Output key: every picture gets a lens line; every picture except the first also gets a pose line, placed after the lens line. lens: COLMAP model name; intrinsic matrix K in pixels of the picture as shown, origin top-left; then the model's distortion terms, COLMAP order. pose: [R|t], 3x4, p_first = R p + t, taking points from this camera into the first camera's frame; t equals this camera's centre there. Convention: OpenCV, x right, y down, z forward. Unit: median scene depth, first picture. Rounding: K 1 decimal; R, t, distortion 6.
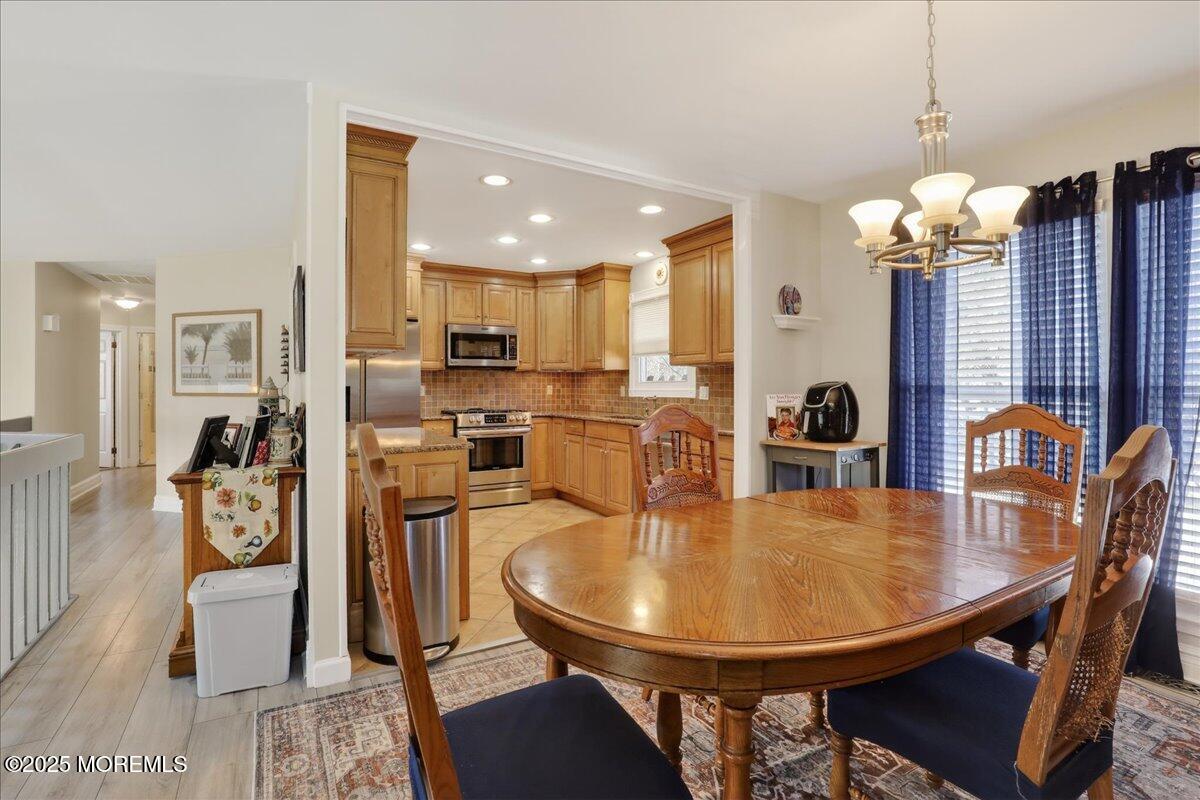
lens RADIAL K [[555.7, 0, 599.6], [0, 555.7, 383.3], [0, 0, 1]] dist [-0.033548, 0.005741]
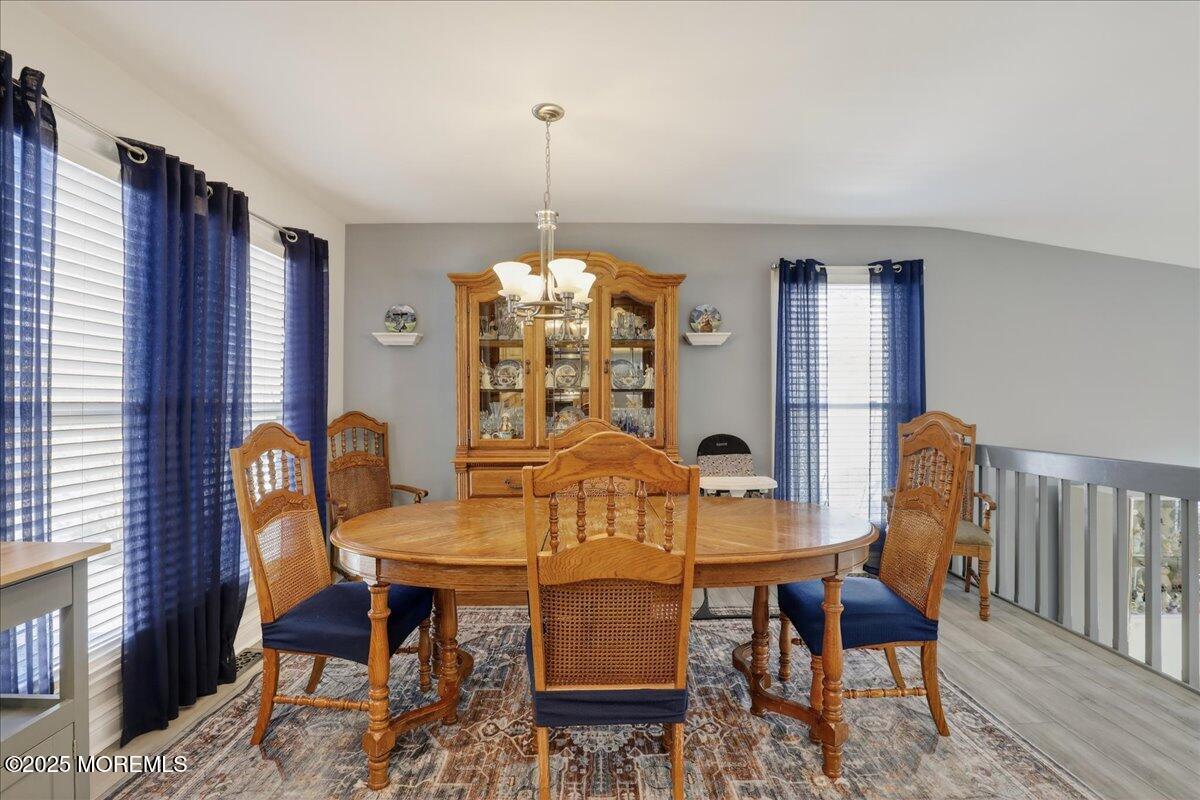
lens RADIAL K [[555.7, 0, 601.4], [0, 555.7, 400.0], [0, 0, 1]] dist [-0.033548, 0.005741]
pose [[-0.858430, 0.005772, 0.512899, -0.068372], [0.000593, 0.999947, -0.010261, 0.004418], [-0.512931, -0.008505, -0.858388, 0.612420]]
